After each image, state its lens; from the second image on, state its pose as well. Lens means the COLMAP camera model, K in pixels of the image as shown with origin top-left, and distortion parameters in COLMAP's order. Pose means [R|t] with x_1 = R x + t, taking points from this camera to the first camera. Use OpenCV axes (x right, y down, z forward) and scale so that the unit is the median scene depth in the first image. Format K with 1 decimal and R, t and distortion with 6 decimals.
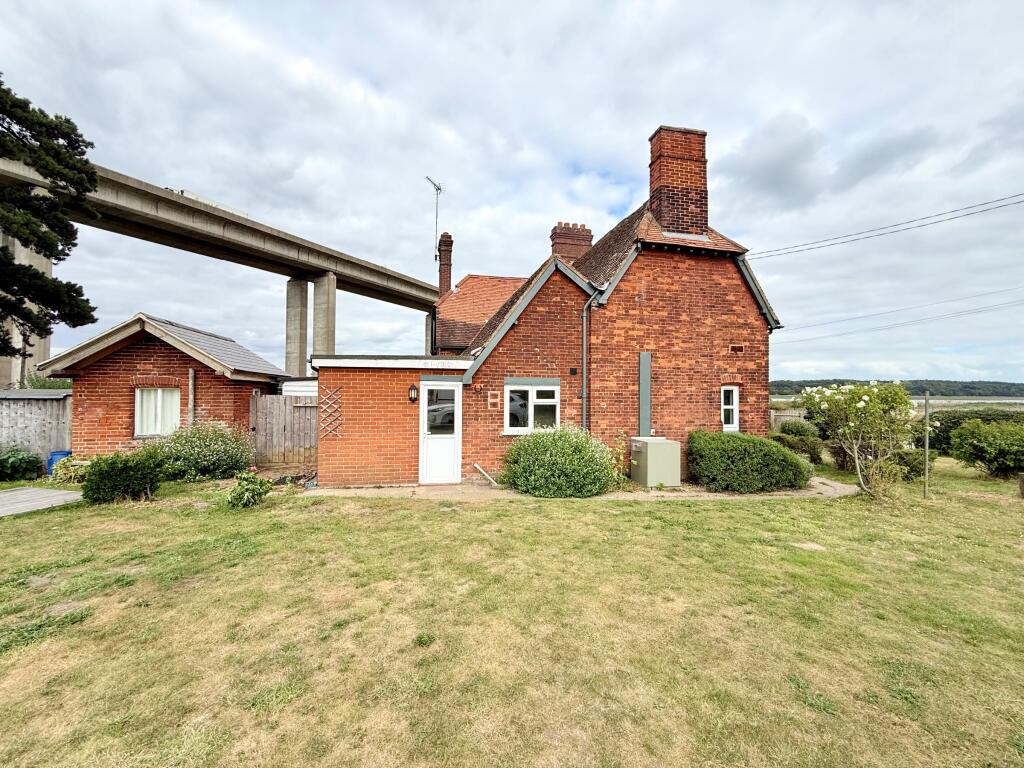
lens RADIAL K [[407.3, 0, 502.6], [0, 407.3, 381.7], [0, 0, 1]] dist [-0.004147, 0.001384]
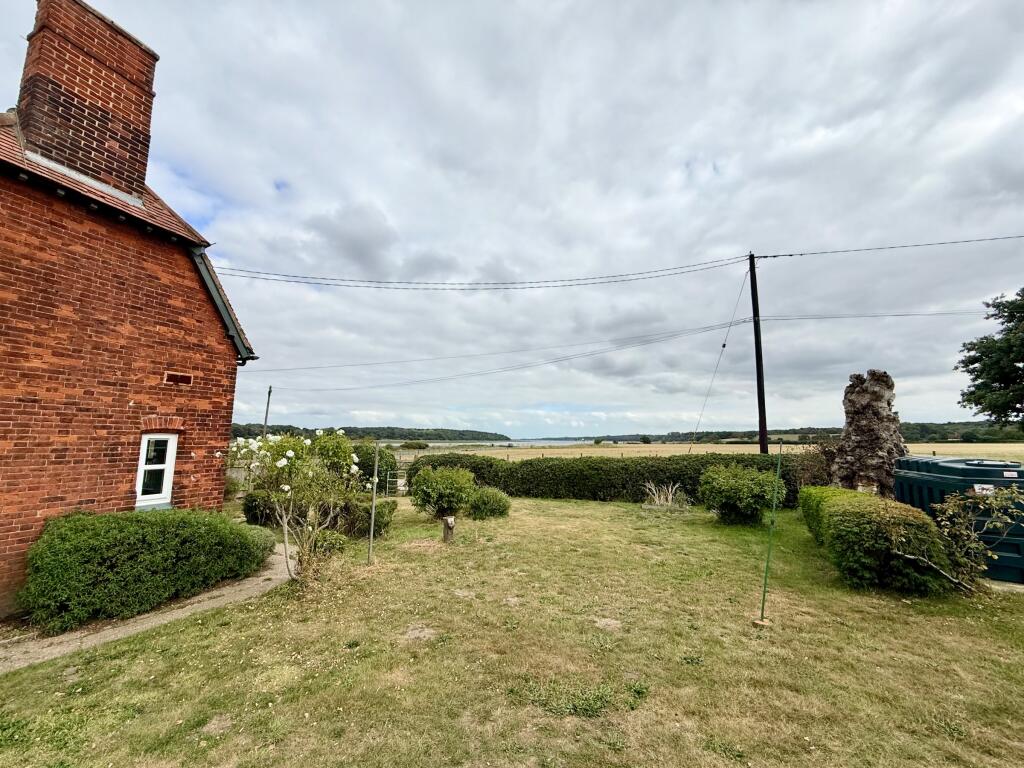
lens RADIAL K [[407.3, 0, 502.8], [0, 407.3, 378.0], [0, 0, 1]] dist [-0.004147, 0.001384]
pose [[0.582136, 0.117106, 0.804614, 0.348370], [-0.021027, 0.991411, -0.129080, -0.006114], [-0.812819, 0.058223, 0.579599, 0.171061]]
